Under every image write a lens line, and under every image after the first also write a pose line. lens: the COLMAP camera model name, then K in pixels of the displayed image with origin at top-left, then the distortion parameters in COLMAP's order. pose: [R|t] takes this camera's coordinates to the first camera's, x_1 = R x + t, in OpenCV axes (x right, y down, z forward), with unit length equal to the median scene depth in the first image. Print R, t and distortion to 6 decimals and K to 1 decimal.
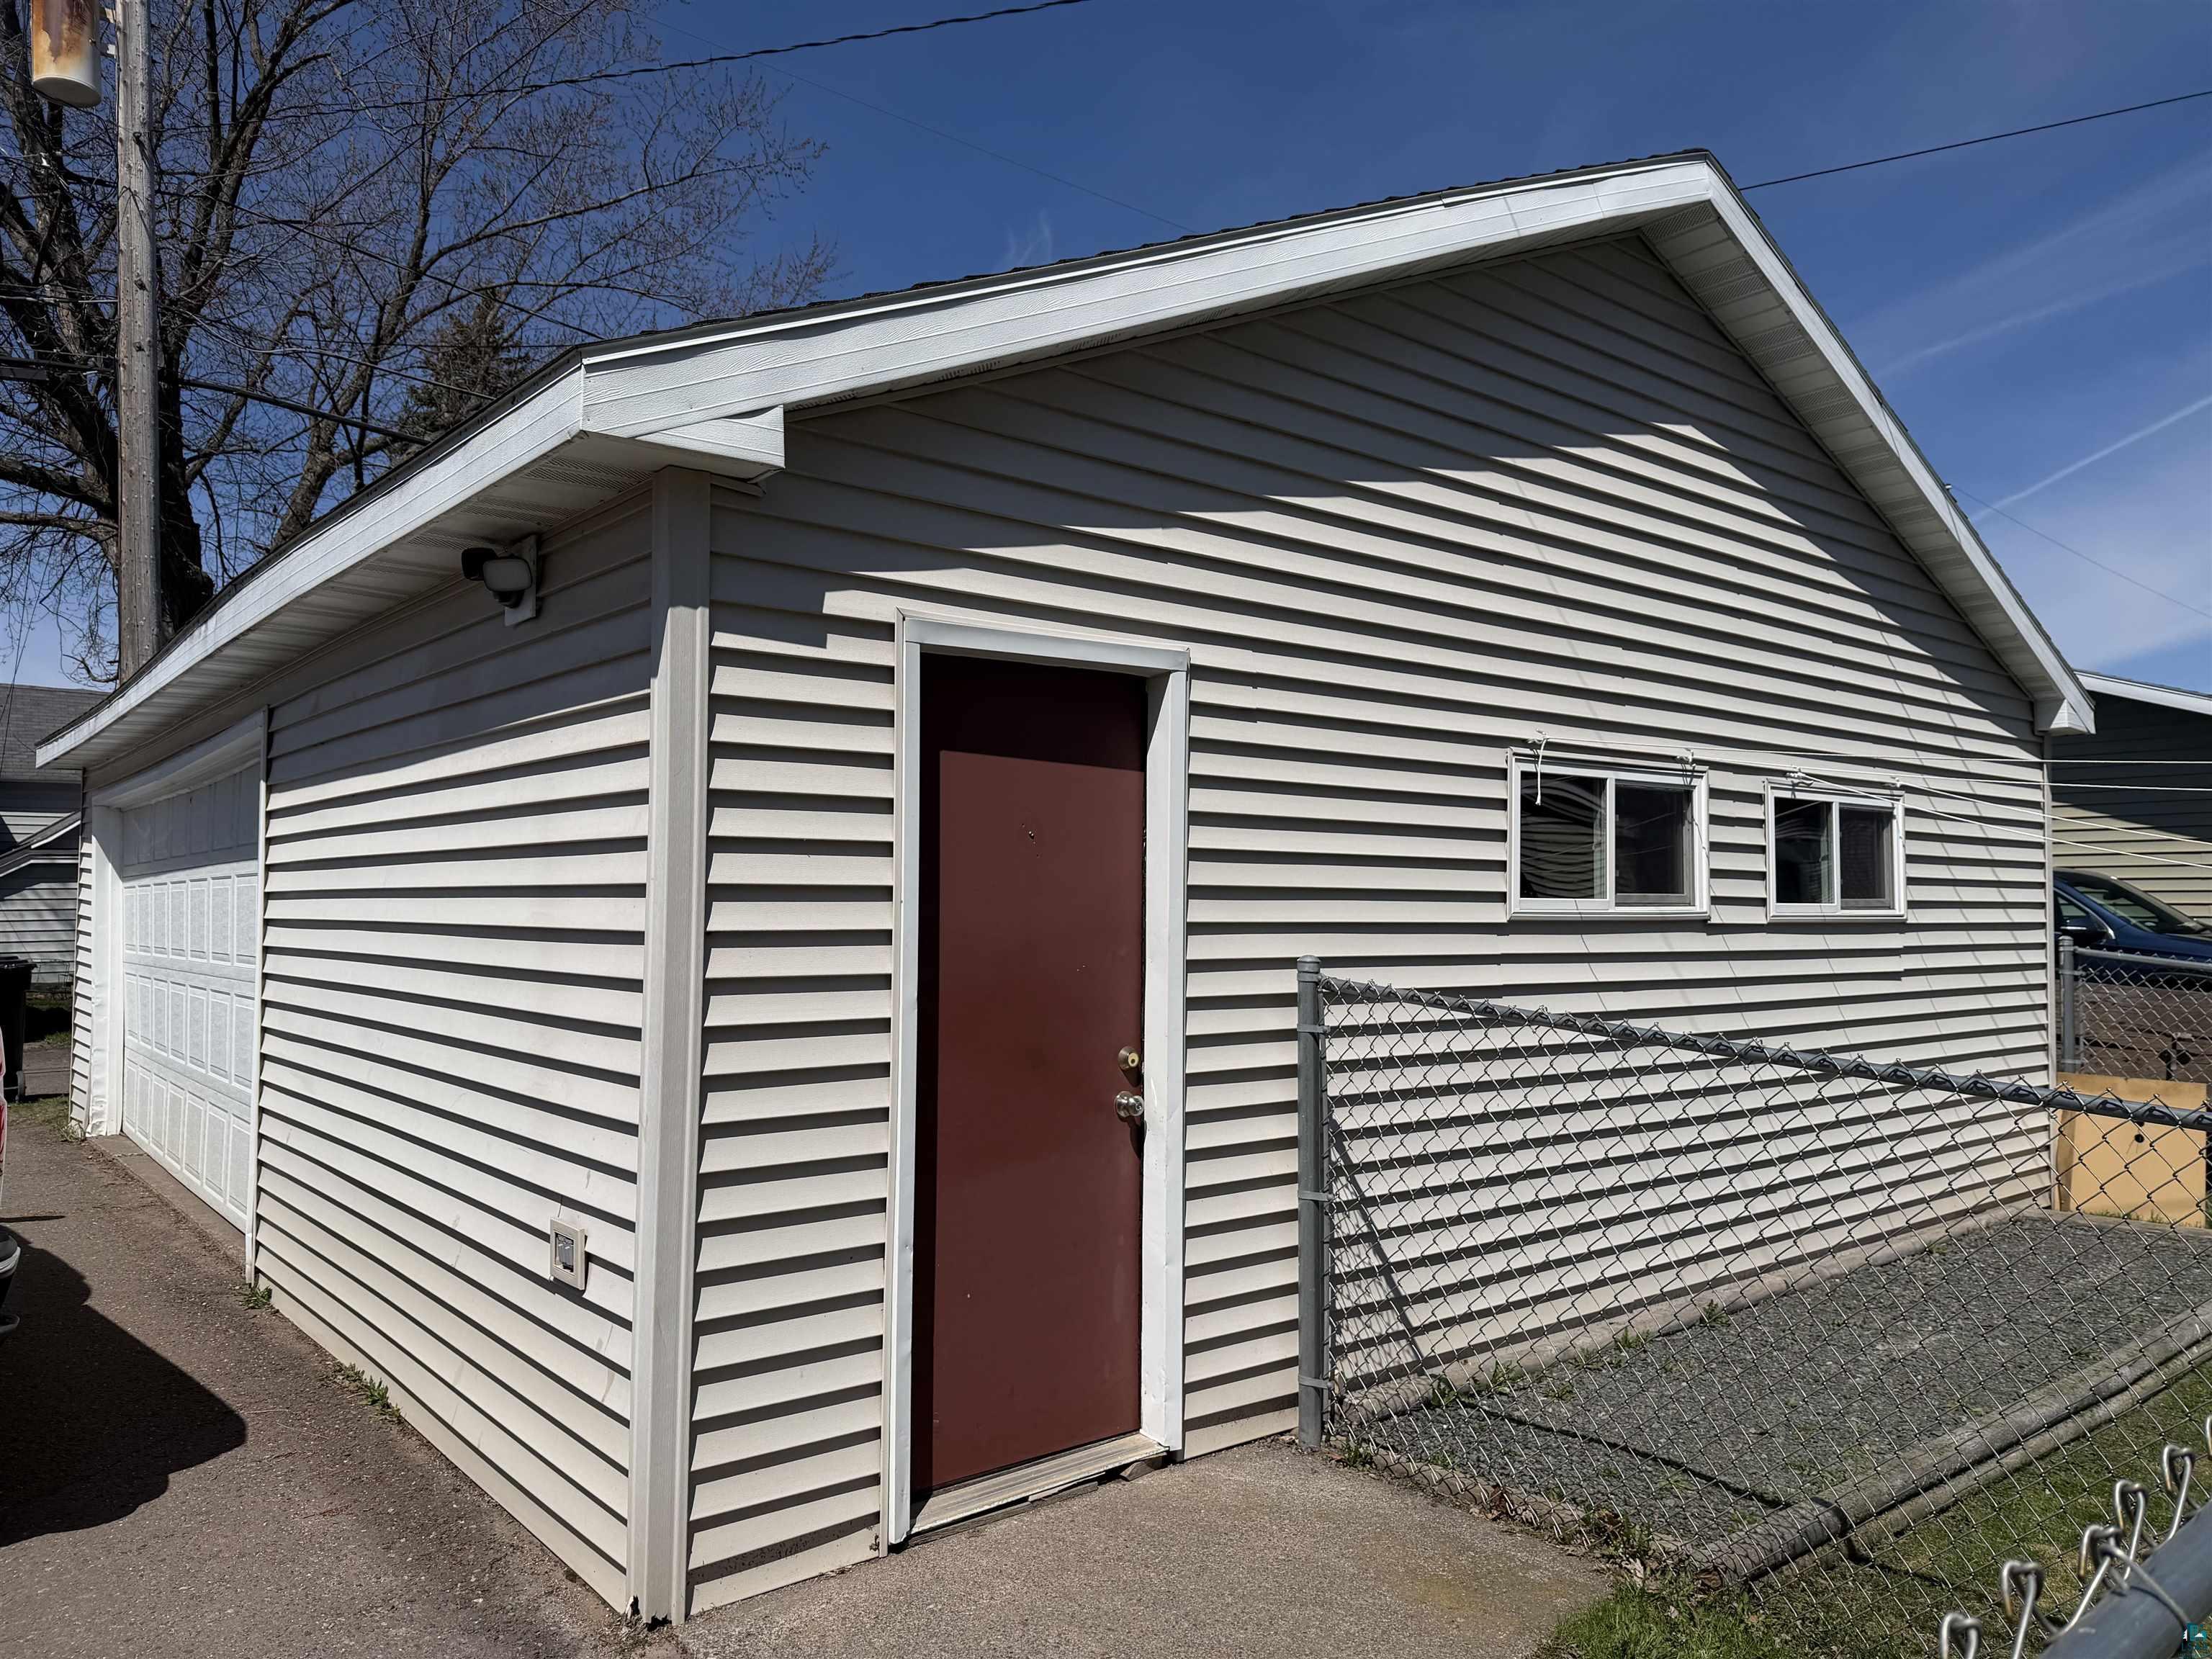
lens RADIAL K [[1530.7, 0, 1106.0], [0, 1530.7, 829.5], [0, 0, 1]] dist [0.114360, -0.169238]
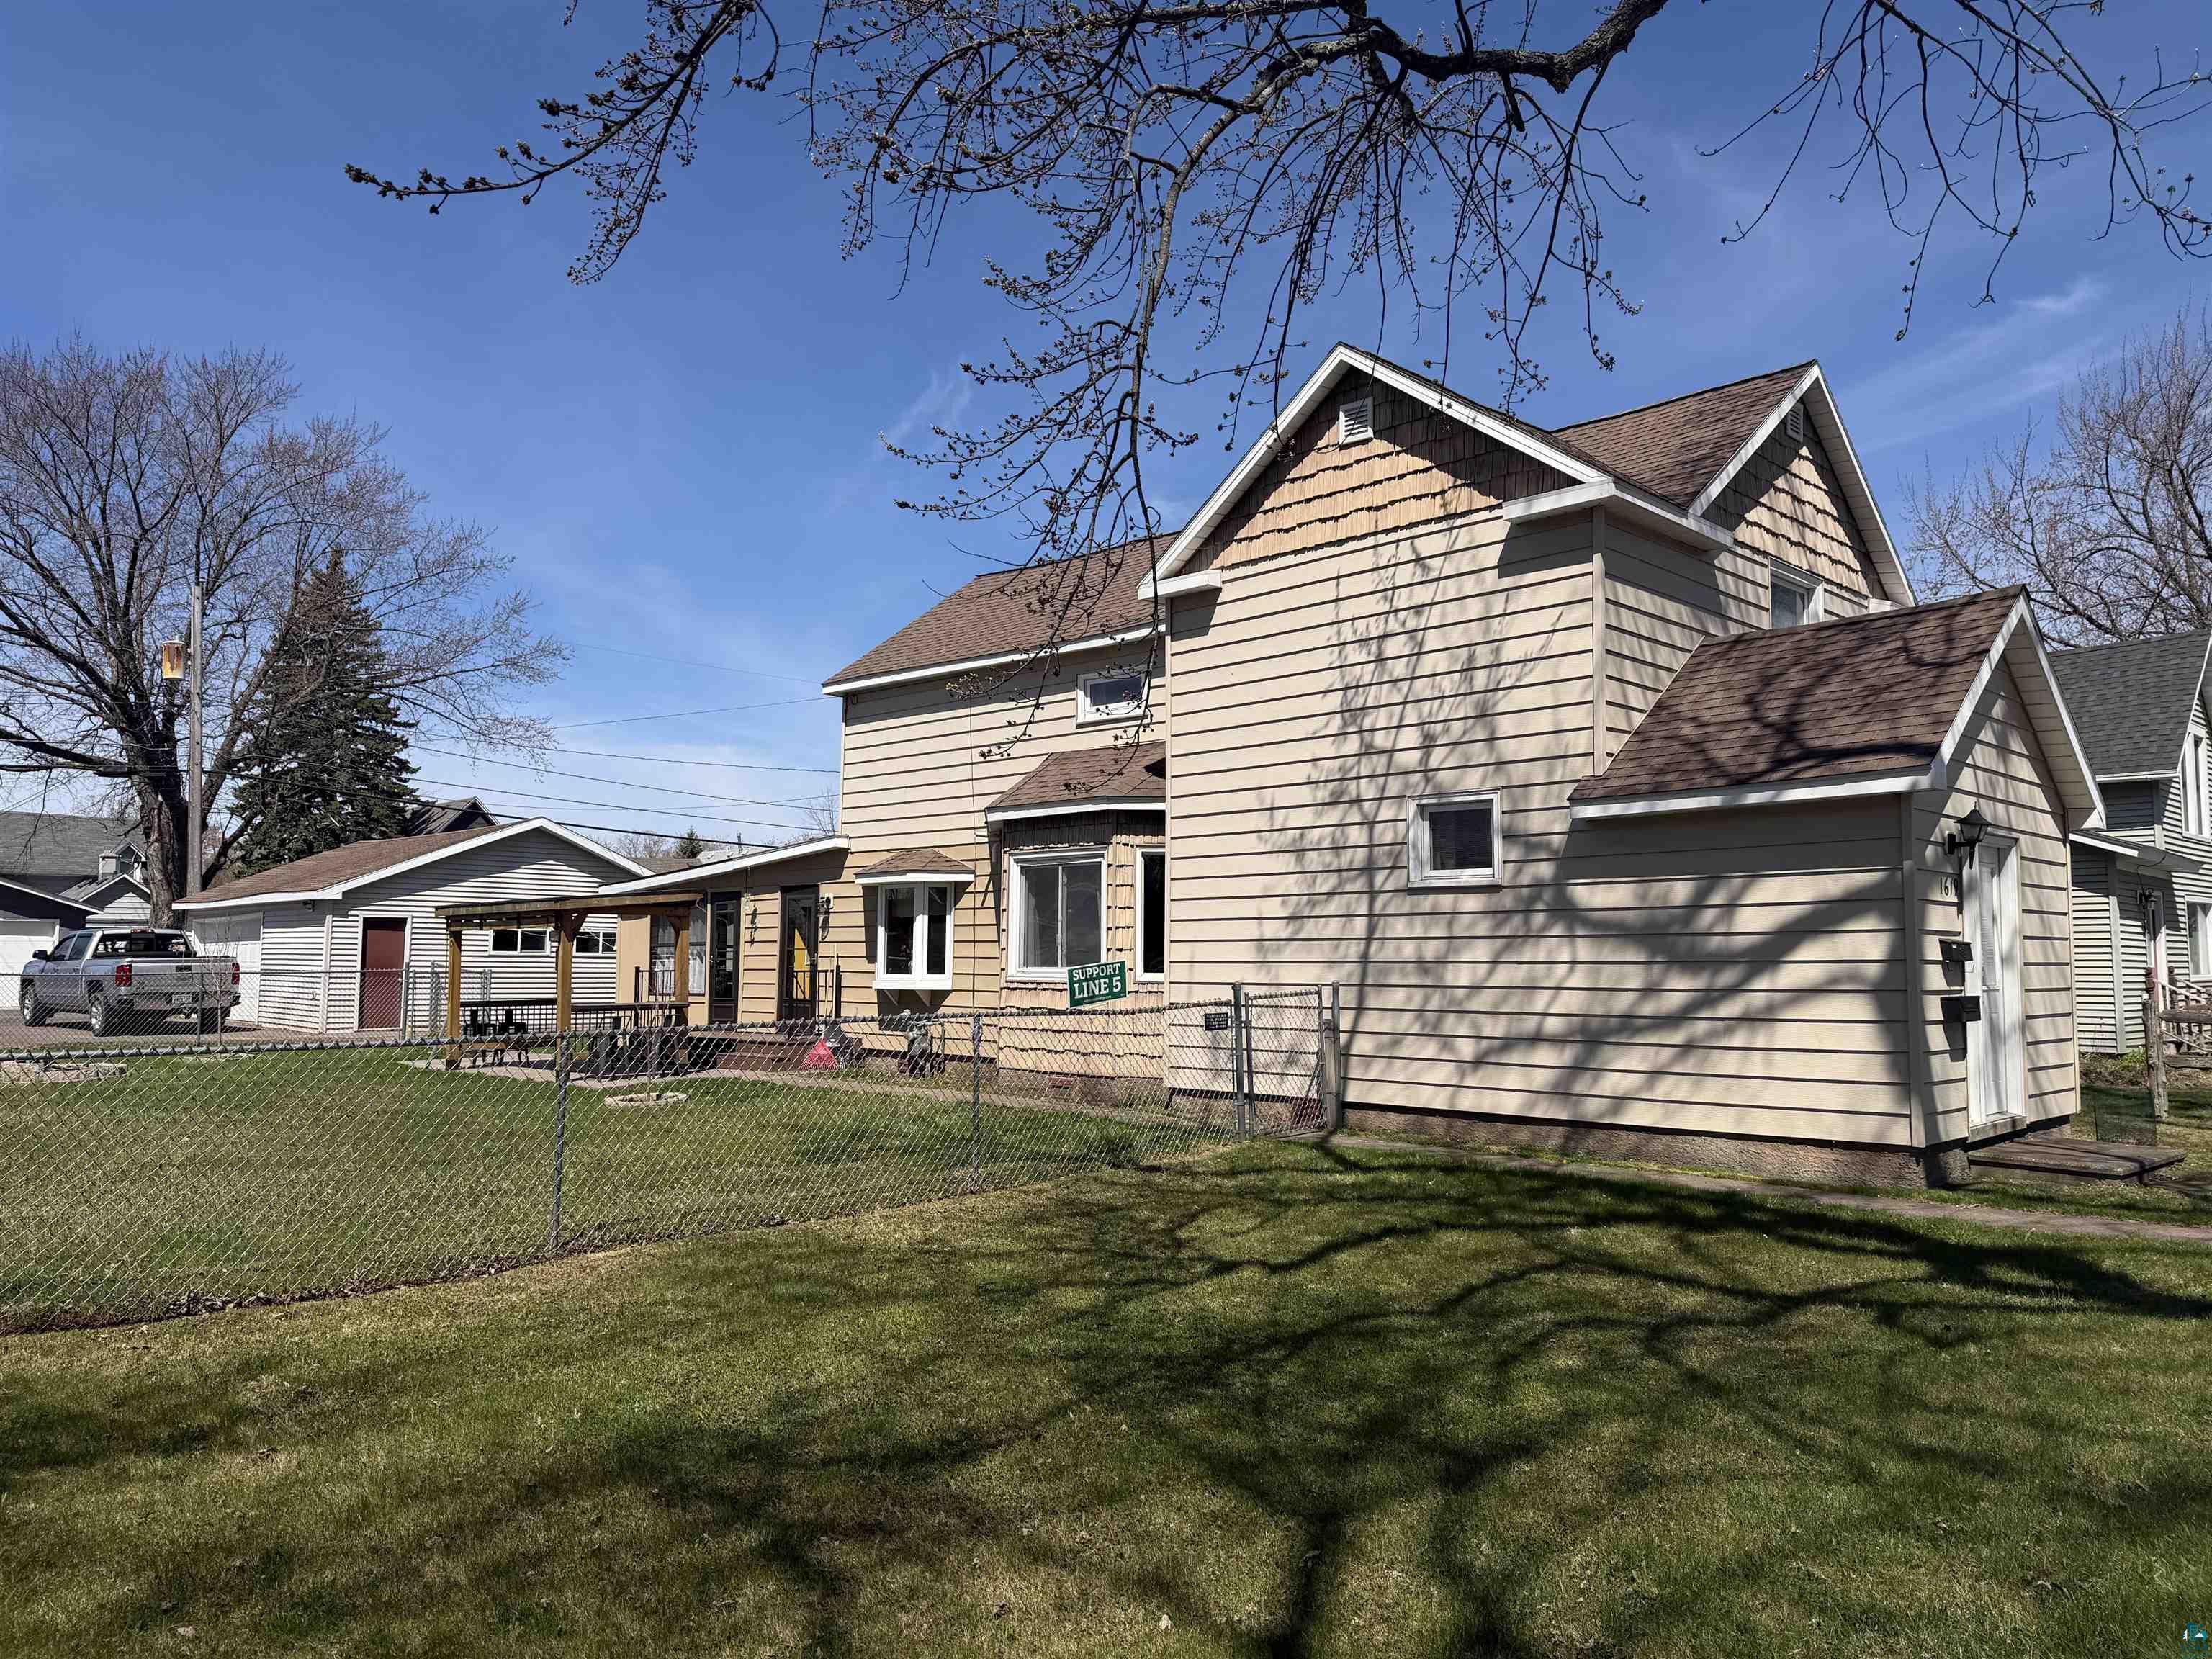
lens RADIAL K [[1530.7, 0, 1106.0], [0, 1530.7, 829.5], [0, 0, 1]] dist [0.114360, -0.169238]
pose [[0.998458, -0.003100, 0.055432, 3.090067], [0.006737, 0.997827, -0.065544, -0.020978], [-0.055108, 0.065817, 0.996309, -6.849580]]
